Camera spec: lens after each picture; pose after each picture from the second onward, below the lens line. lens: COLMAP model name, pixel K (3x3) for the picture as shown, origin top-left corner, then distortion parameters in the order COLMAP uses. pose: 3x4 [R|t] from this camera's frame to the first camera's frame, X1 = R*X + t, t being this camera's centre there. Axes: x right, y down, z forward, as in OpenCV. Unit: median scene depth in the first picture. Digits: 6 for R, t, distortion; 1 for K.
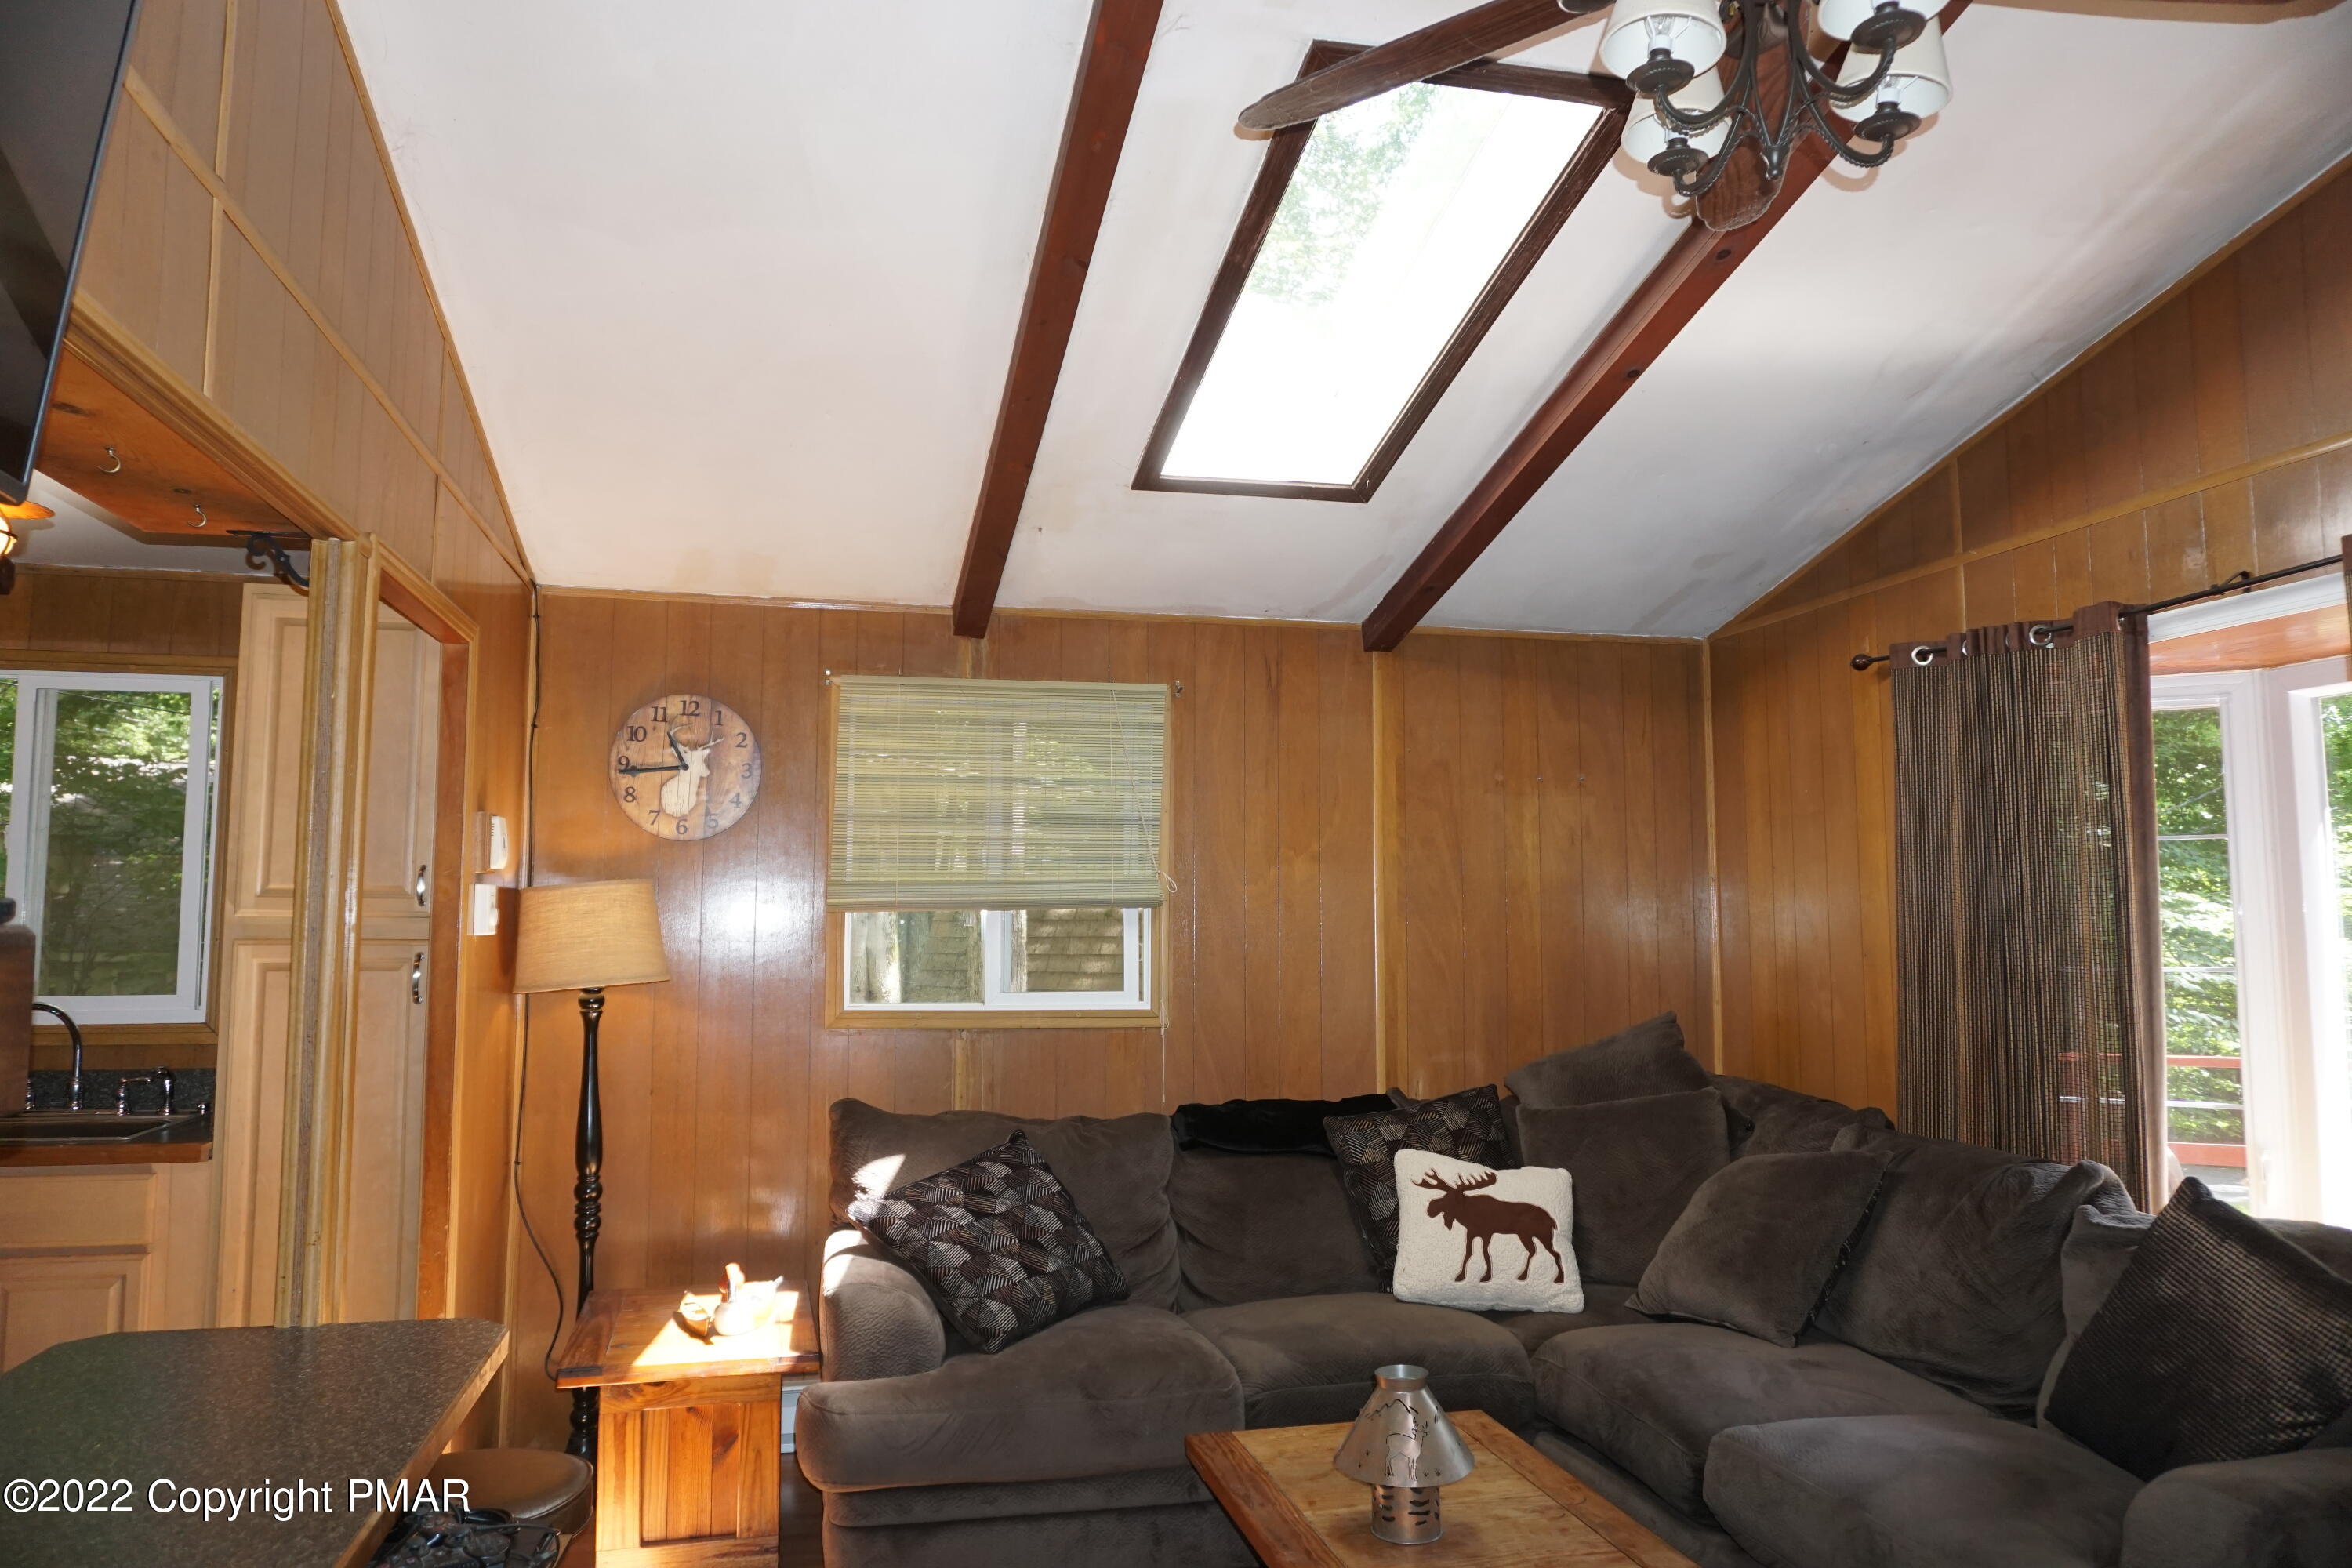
lens RADIAL K [[1584.6, 0, 1169.0], [0, 1584.6, 783.1], [0, 0, 1]] dist [-0.046403, 0.042395]
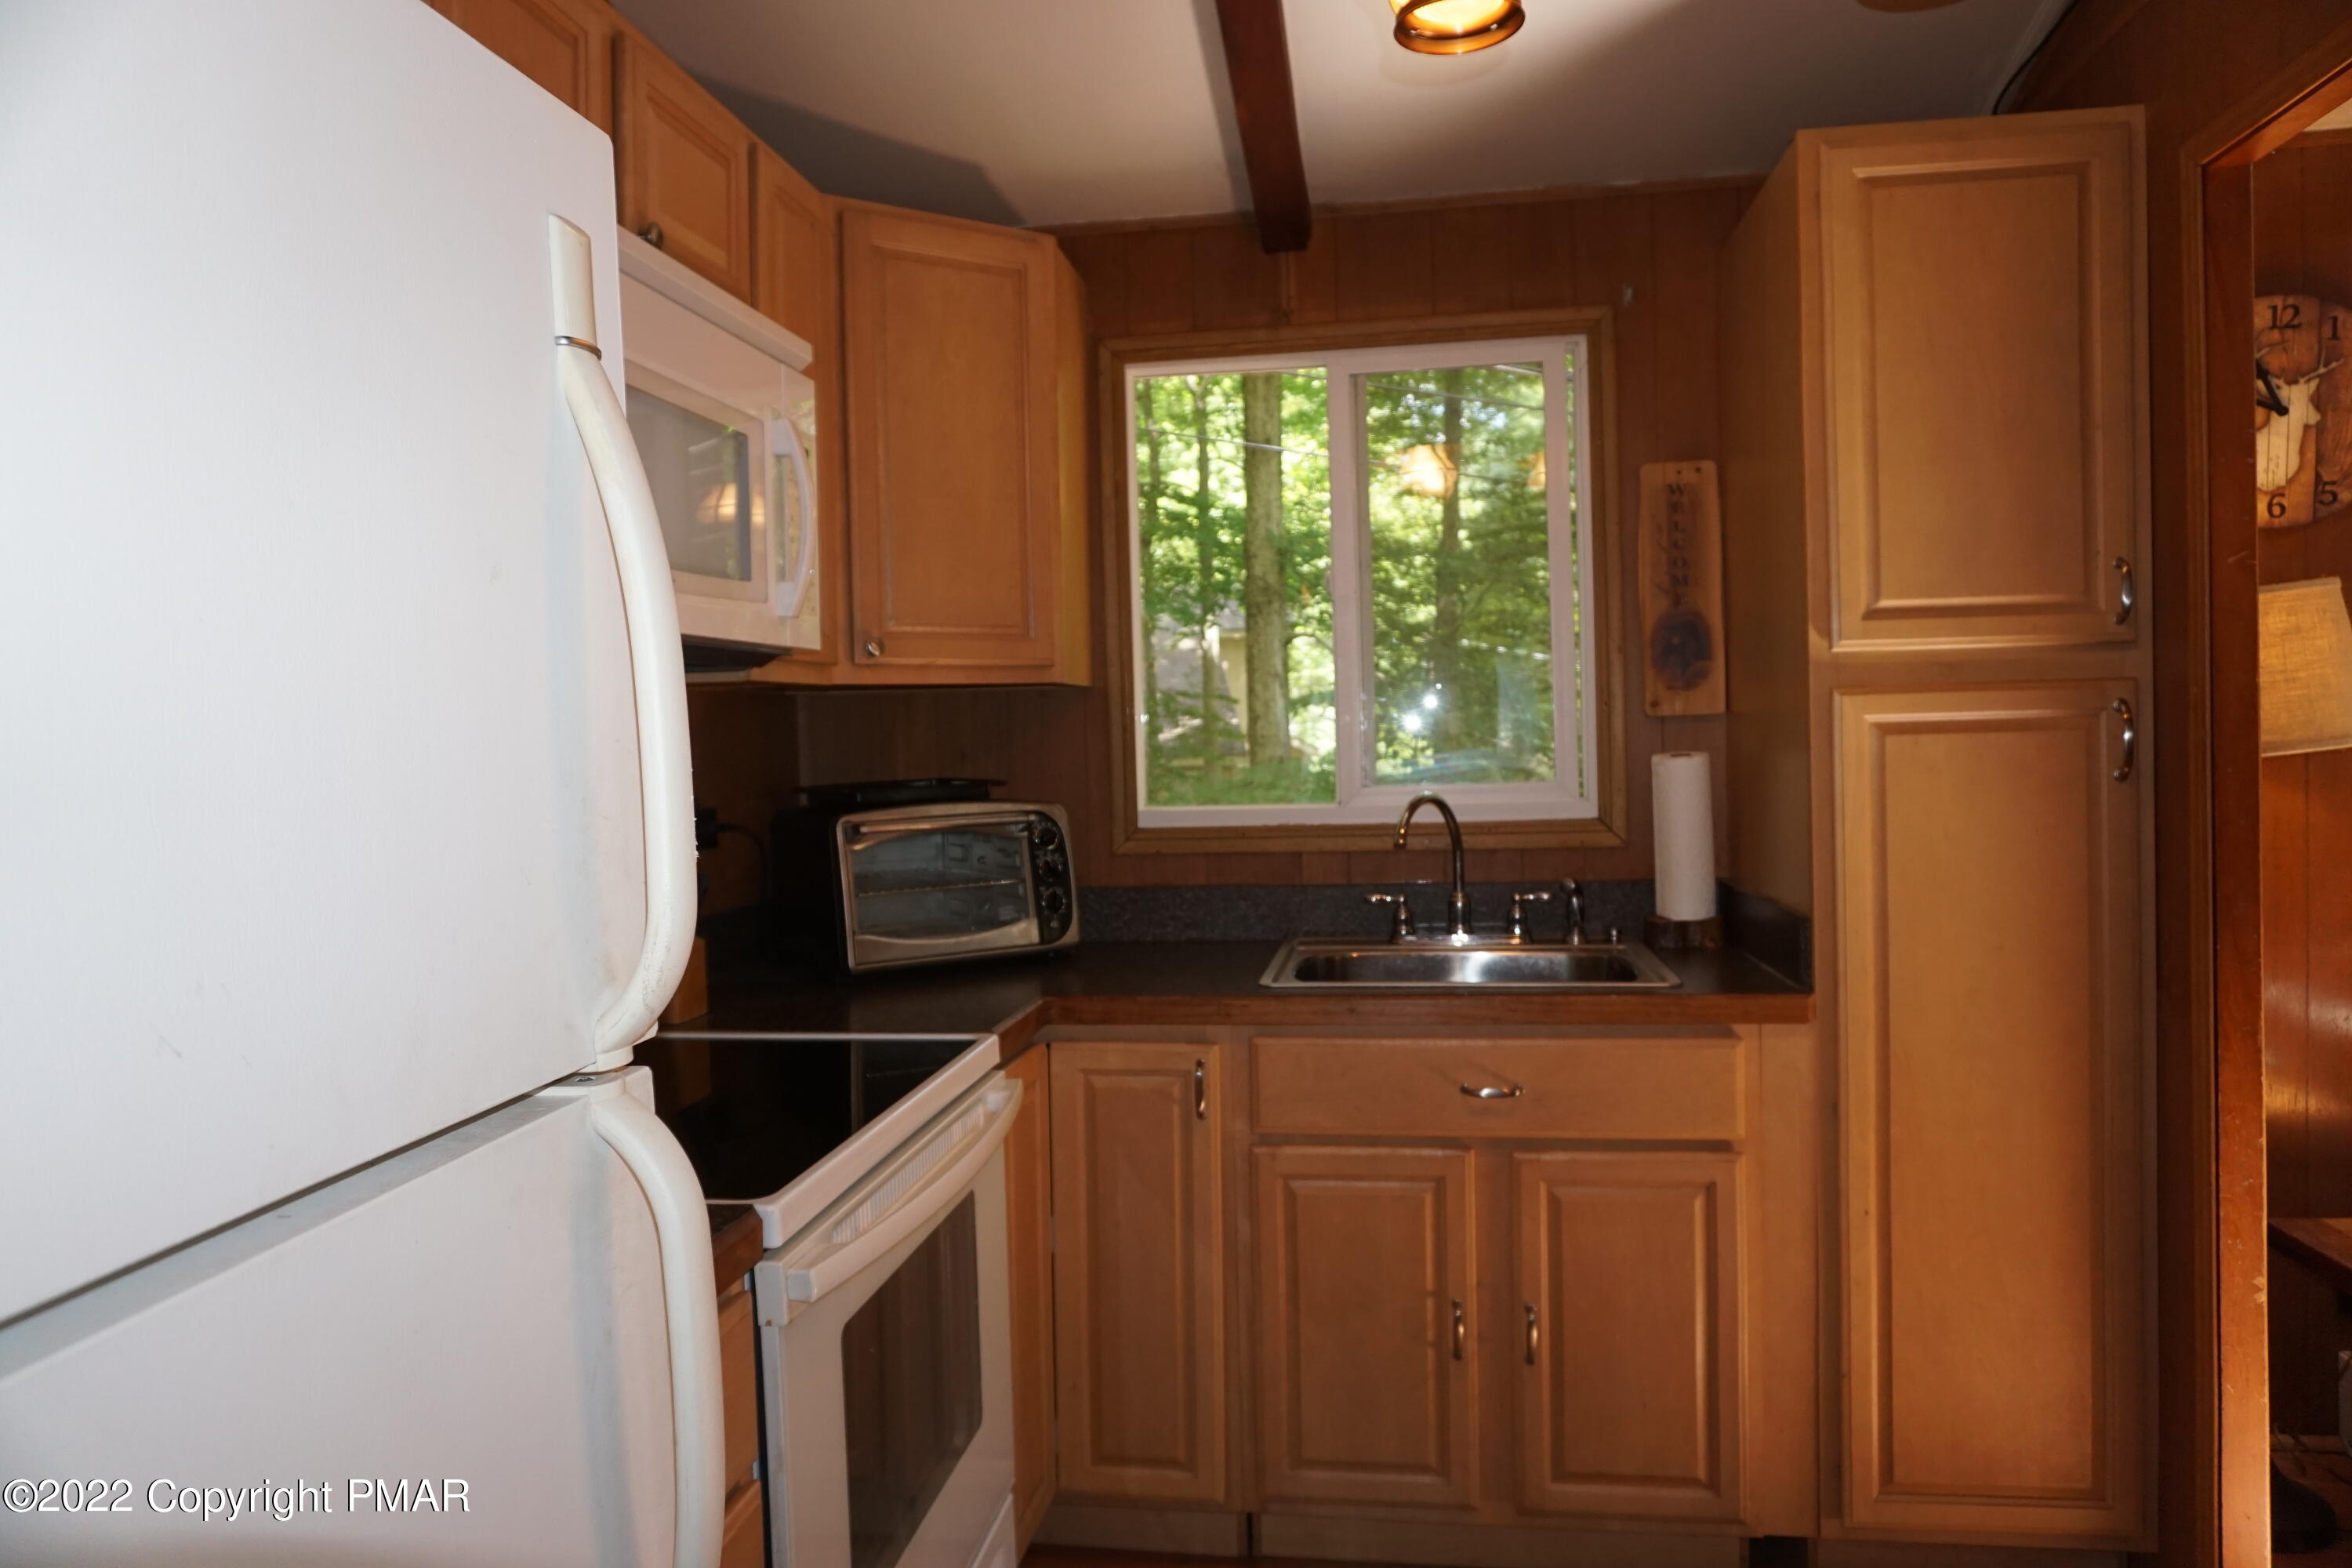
lens RADIAL K [[1571.7, 0, 1166.9], [0, 1571.7, 792.2], [0, 0, 1]] dist [-0.048209, 0.036798]
pose [[0.930191, -0.014312, -0.366796, -0.544901], [0.062894, 0.990677, 0.120844, 0.041969], [0.361647, -0.135477, 0.922419, 0.265900]]
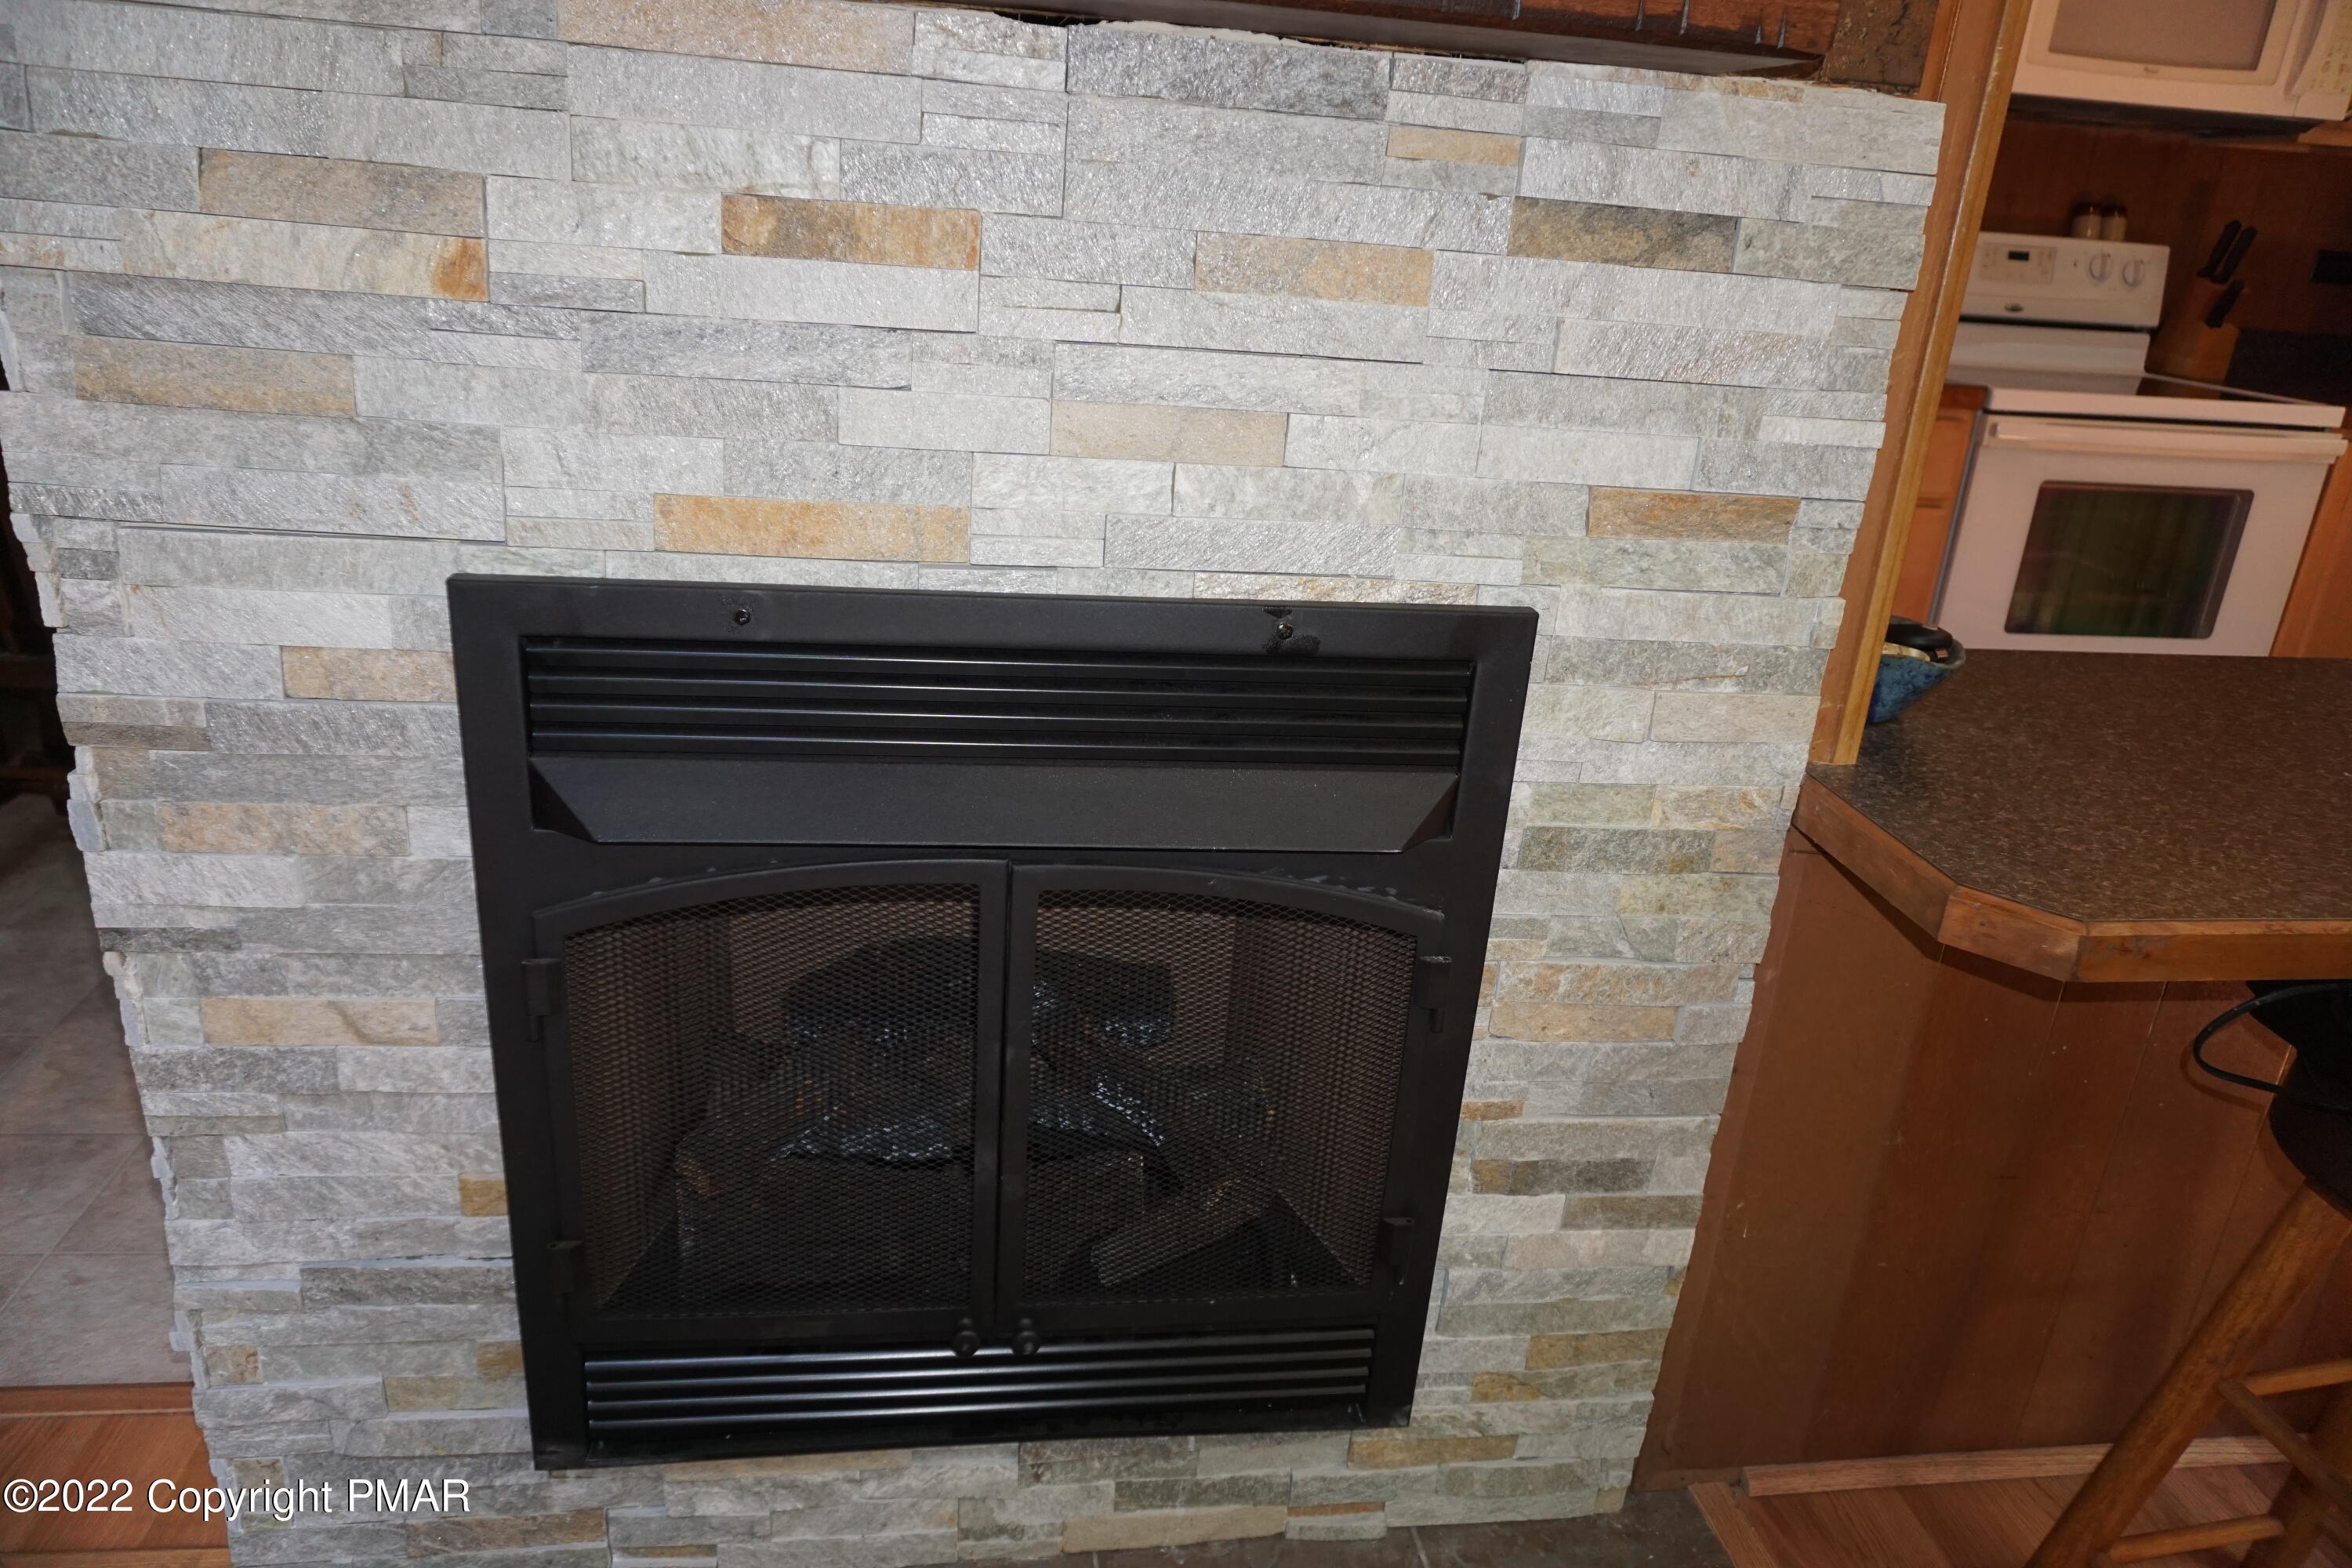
lens RADIAL K [[1551.0, 0, 1171.7], [0, 1551.0, 775.7], [0, 0, 1]] dist [-0.041142, 0.032459]
pose [[-0.092182, 0.347250, -0.933231, 0.035830], [0.022695, 0.937711, 0.346675, 0.080572], [0.995484, 0.010778, -0.094320, 0.222578]]
